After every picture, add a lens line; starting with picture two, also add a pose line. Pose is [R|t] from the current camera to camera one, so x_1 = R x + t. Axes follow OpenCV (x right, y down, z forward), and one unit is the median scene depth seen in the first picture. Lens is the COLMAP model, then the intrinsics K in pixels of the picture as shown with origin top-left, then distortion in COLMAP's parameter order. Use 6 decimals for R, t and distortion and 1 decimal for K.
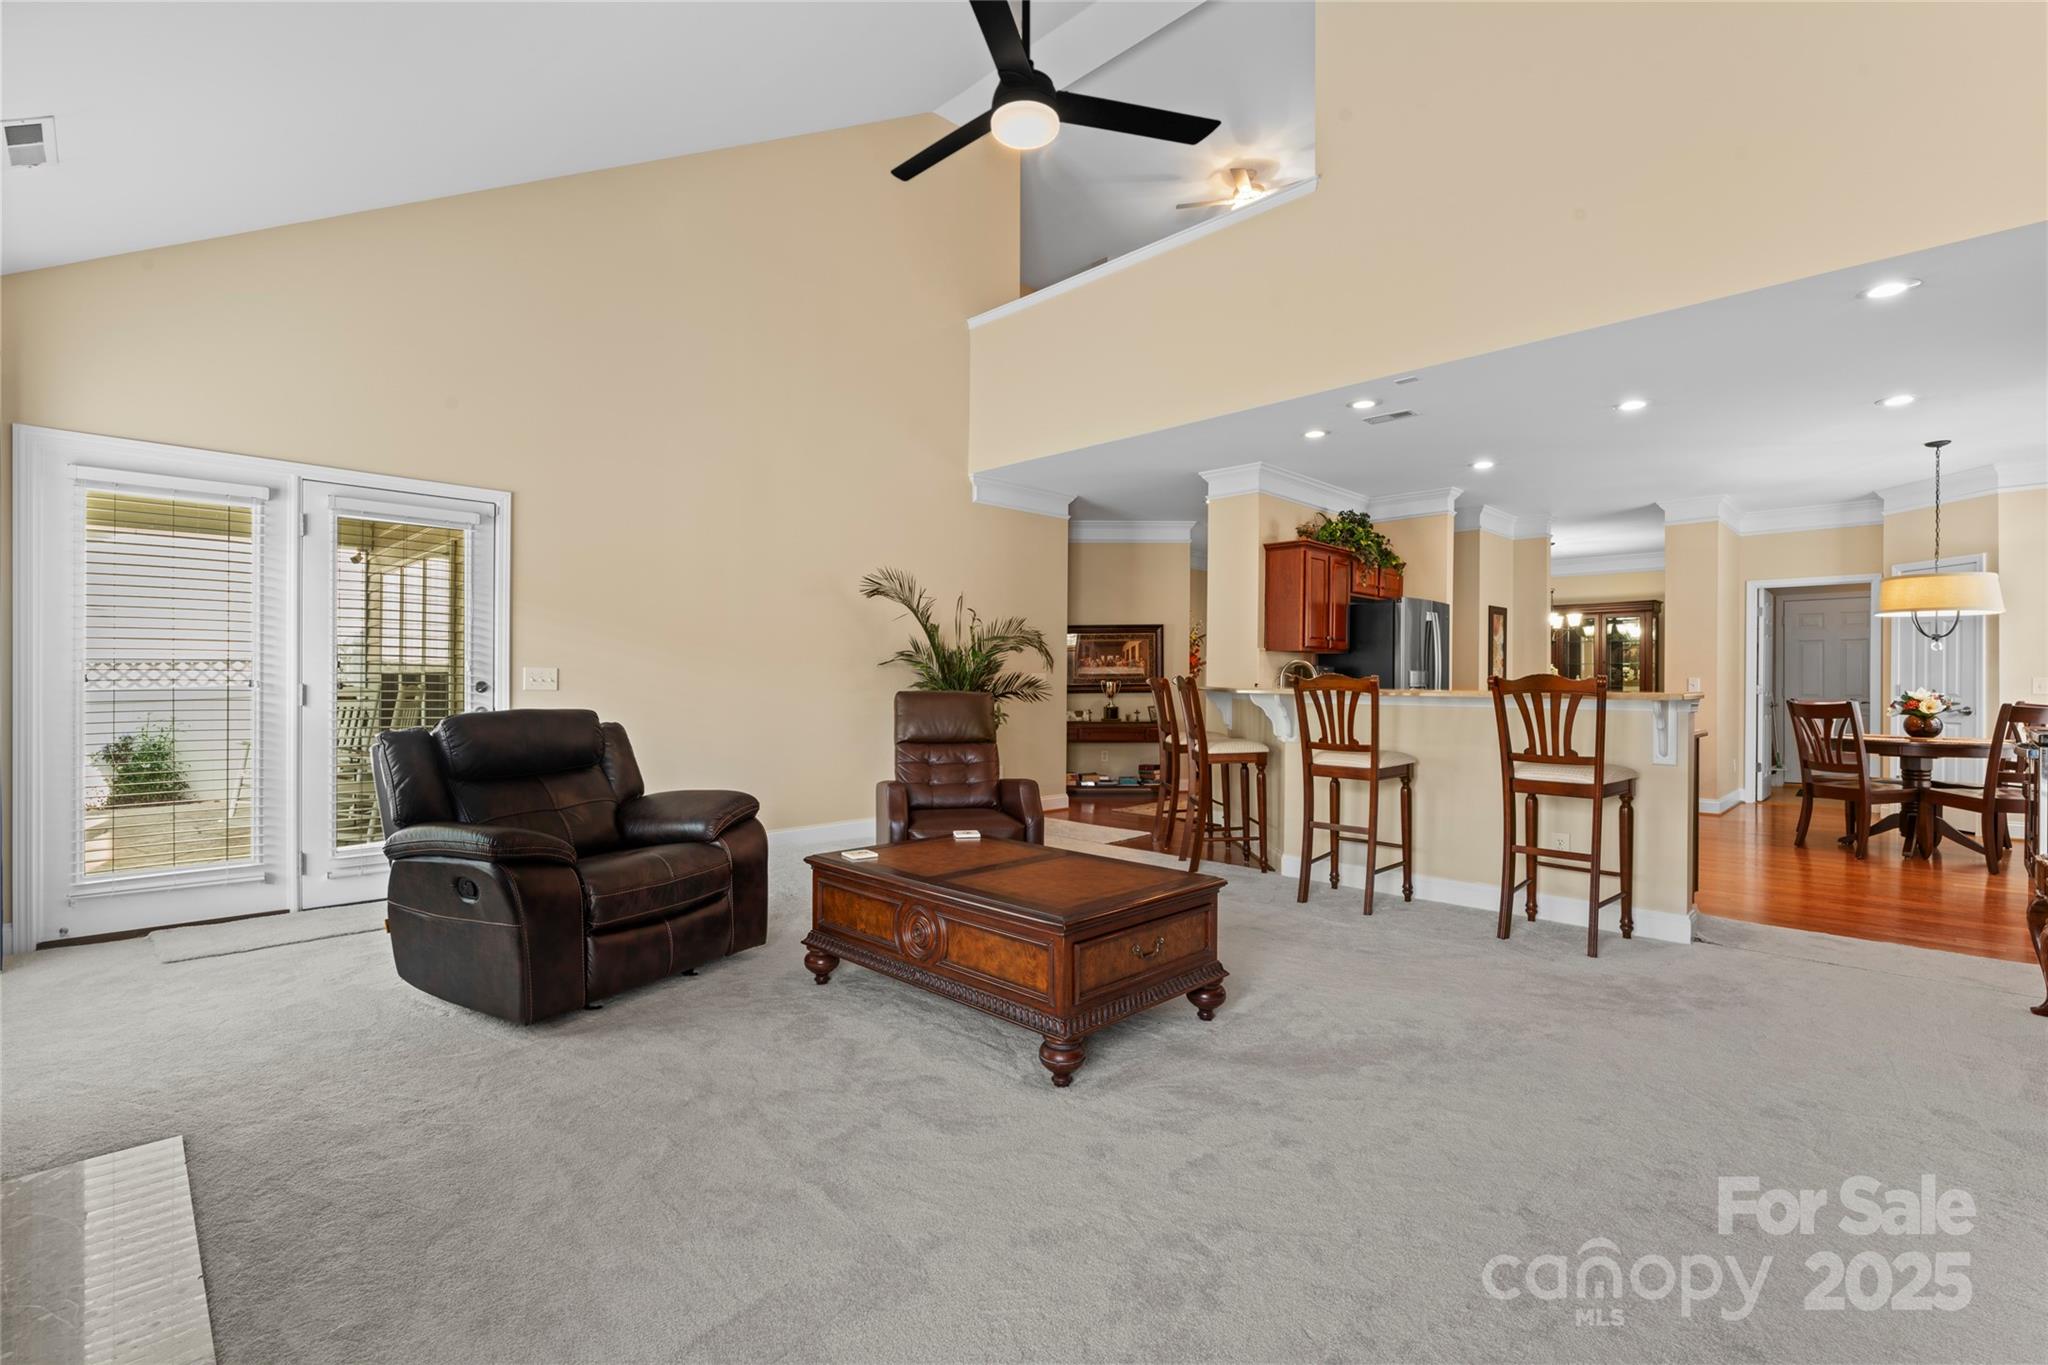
lens RADIAL K [[911.1, 0, 1014.7], [0, 911.1, 682.3], [0, 0, 1]] dist [-0.000733, 0.001007]
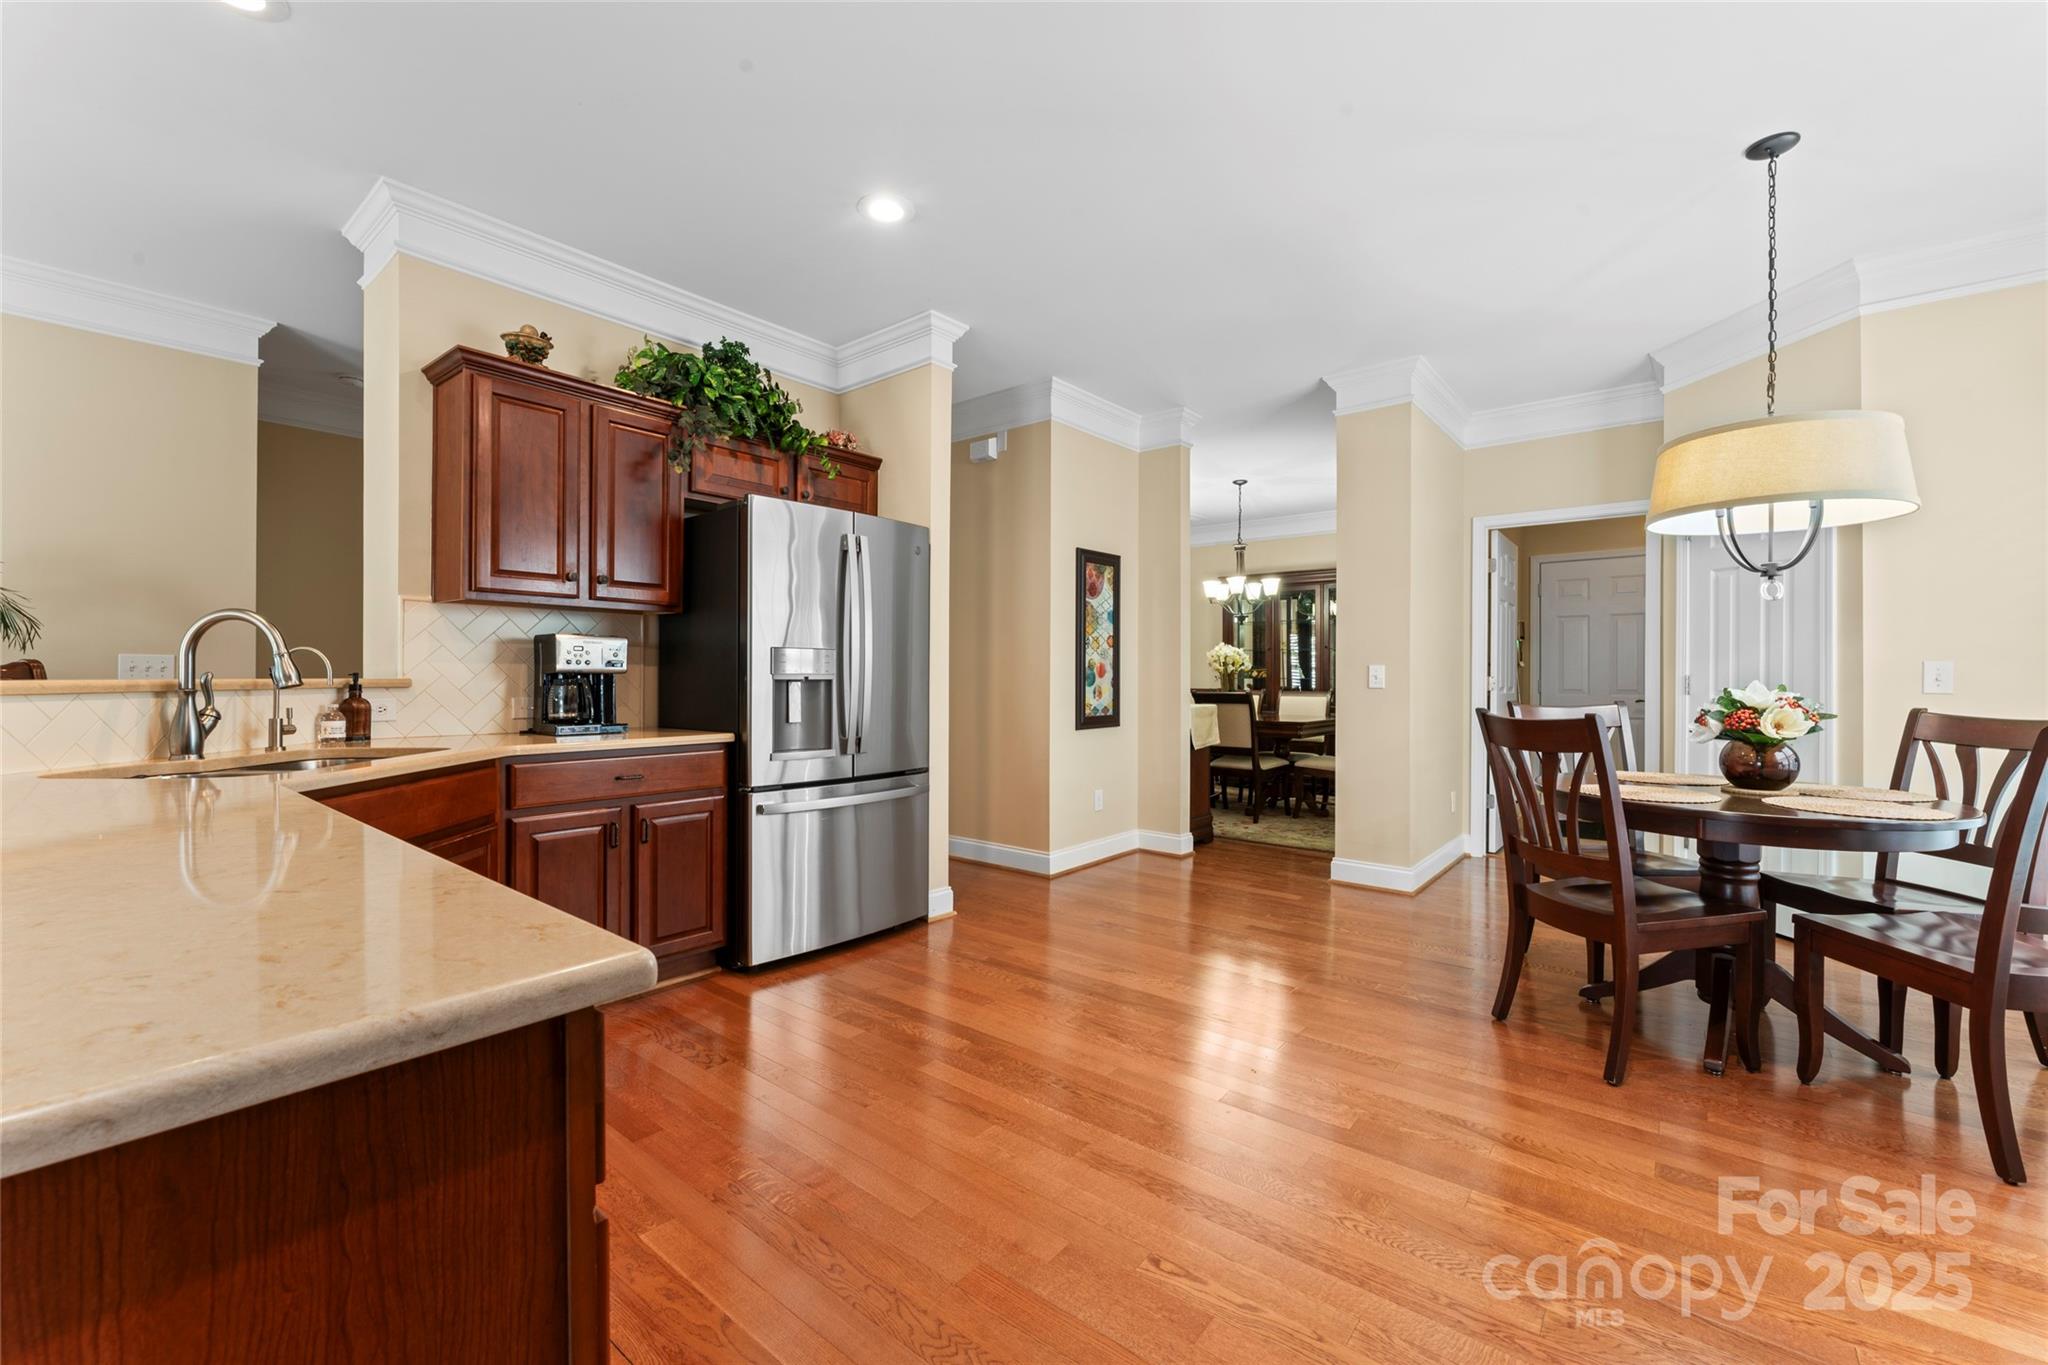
lens RADIAL K [[812.4, 0, 1026.3], [0, 812.4, 677.1], [0, 0, 1]] dist [-0.002551, 0.000840]
pose [[0.995182, -0.003527, 0.097980, 0.510395], [0.003803, 0.999989, -0.002631, 0.005065], [-0.097970, 0.002991, 0.995185, 0.539522]]
